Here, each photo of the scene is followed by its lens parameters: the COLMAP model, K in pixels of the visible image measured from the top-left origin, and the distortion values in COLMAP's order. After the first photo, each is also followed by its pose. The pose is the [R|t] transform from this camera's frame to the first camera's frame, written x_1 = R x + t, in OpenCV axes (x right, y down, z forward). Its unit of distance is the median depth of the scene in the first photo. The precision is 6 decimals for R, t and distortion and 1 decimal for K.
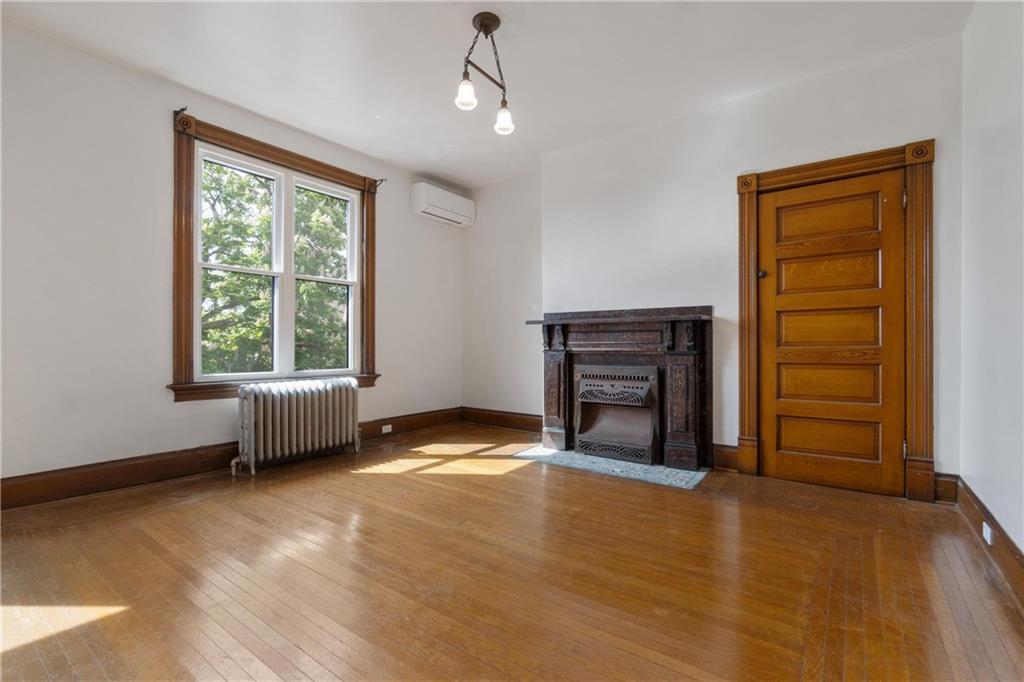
lens RADIAL K [[466.5, 0, 512.0], [0, 466.5, 341.0], [0, 0, 1]] dist [-0.002686, -0.000382]
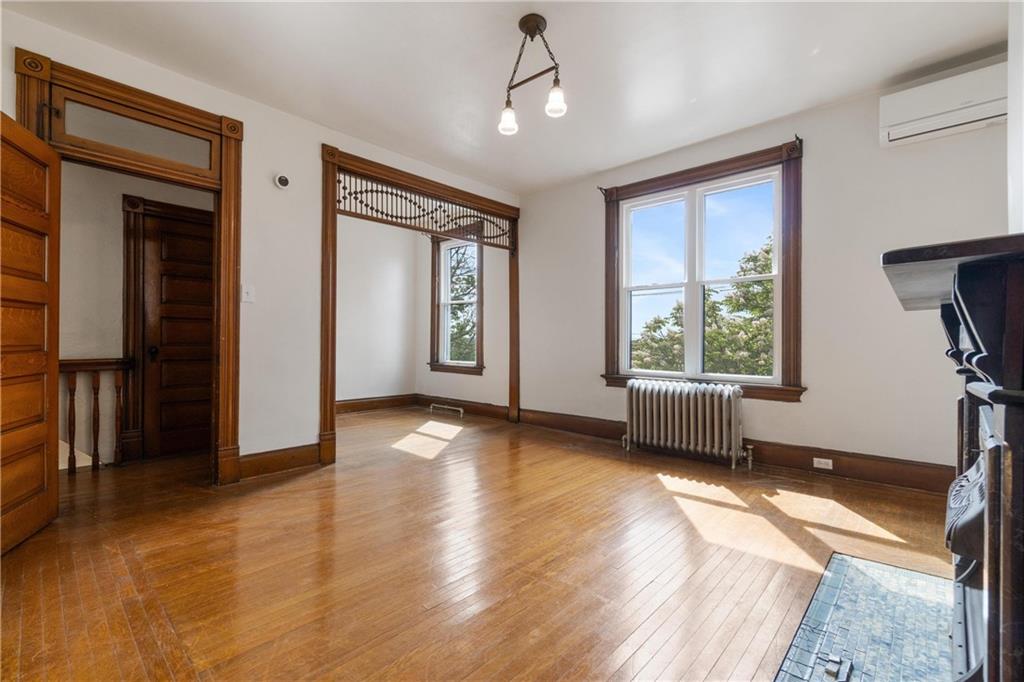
lens RADIAL K [[445.0, 0, 512.0], [0, 445.0, 341.0], [0, 0, 1]] dist [0.002031, 0.000358]
pose [[-0.100169, -0.006149, -0.994951, 0.653825], [0.003272, 0.999973, -0.006509, -0.004160], [0.994965, -0.003907, -0.100147, 0.775179]]
